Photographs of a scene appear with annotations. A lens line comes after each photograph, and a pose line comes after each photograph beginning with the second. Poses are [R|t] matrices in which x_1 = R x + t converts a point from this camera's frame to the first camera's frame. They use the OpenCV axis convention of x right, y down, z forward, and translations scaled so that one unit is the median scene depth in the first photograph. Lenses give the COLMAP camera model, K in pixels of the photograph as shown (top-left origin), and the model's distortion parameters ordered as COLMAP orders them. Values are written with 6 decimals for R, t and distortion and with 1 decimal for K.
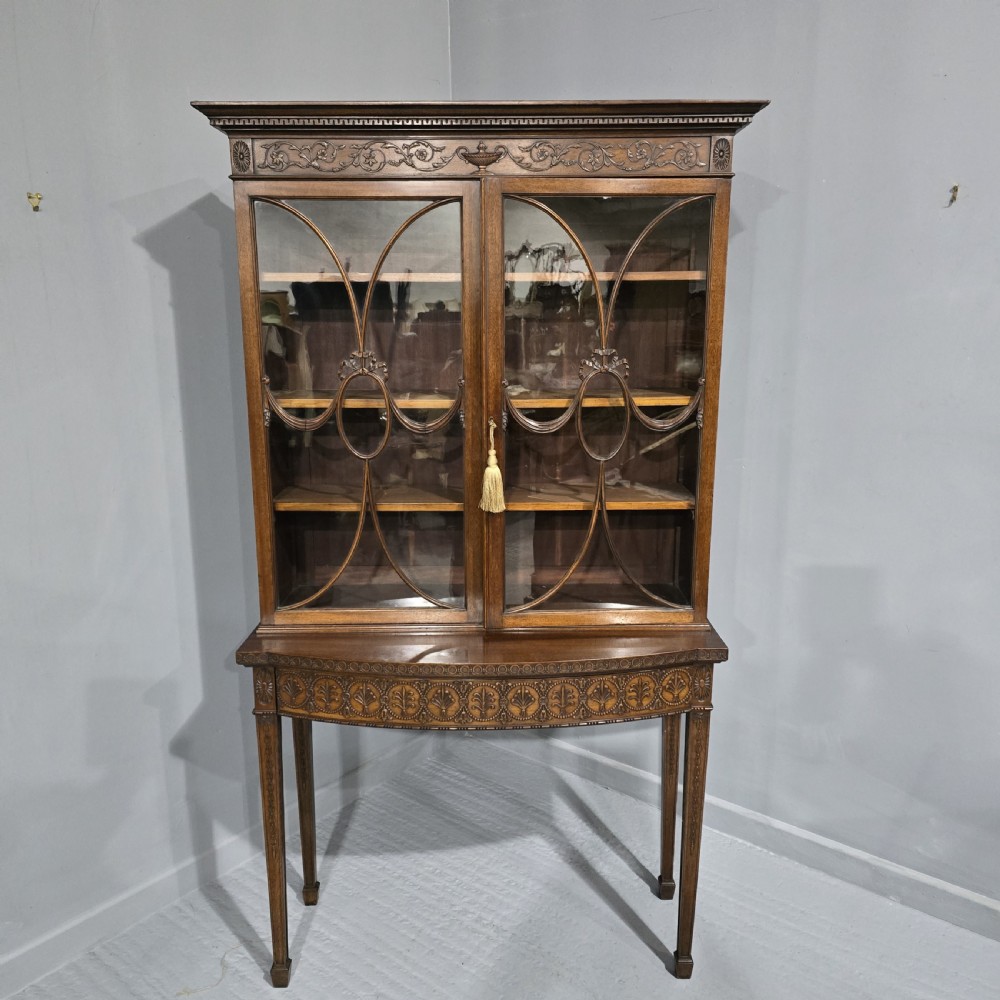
lens RADIAL K [[900.1, 0, 502.9], [0, 900.1, 509.1], [0, 0, 1]] dist [0.088786, -0.105330]
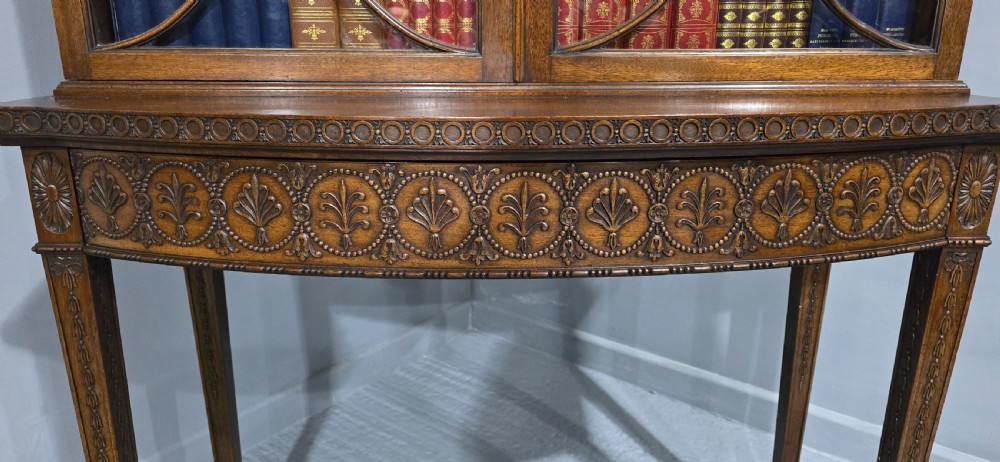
lens RADIAL K [[677.3, 0, 504.6], [0, 677.3, 221.4], [0, 0, 1]] dist [0.069400, -0.086043]
pose [[0.999774, -0.000569, 0.021266, -0.036380], [-0.000762, 0.998043, 0.062534, 0.186142], [-0.021260, -0.062536, 0.997816, 0.634712]]
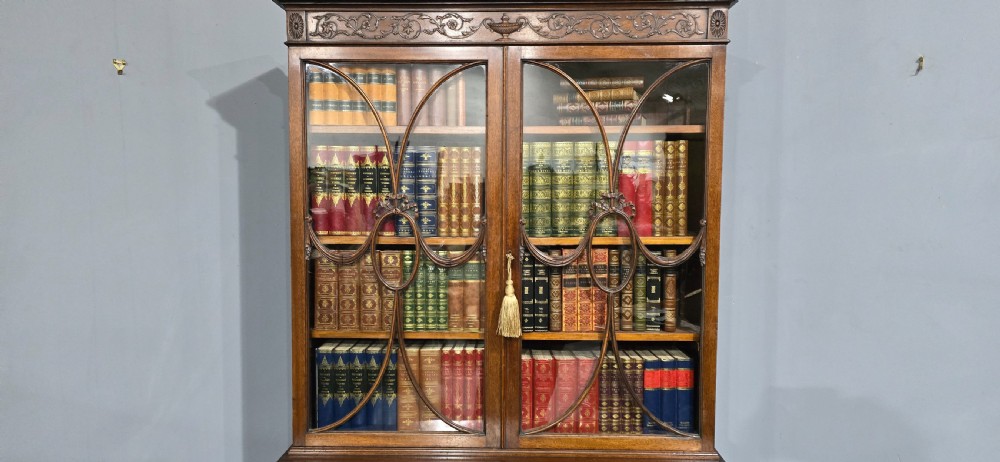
lens RADIAL K [[663.7, 0, 497.4], [0, 663.7, 233.3], [0, 0, 1]] dist [0.108457, -0.140529]
pose [[0.999642, 0.008412, -0.025406, -0.008643], [-0.012152, 0.988481, -0.150858, -0.003445], [0.023845, 0.151113, 0.988229, 0.191800]]
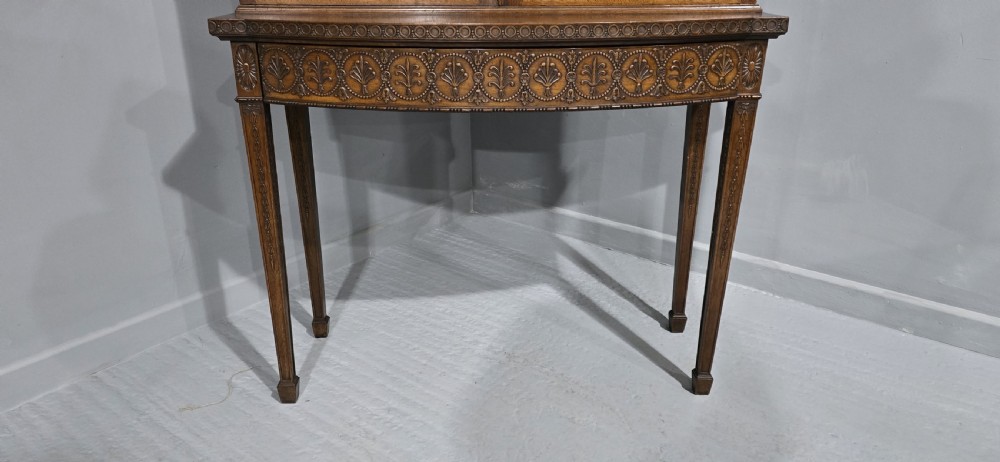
lens RADIAL K [[729.3, 0, 499.6], [0, 729.3, 241.8], [0, 0, 1]] dist [0.099361, -0.137198]
pose [[0.999946, 0.000039, 0.010371, -0.028951], [-0.001792, 0.985596, 0.169107, 0.237176], [-0.010215, -0.169116, 0.985543, 0.274922]]
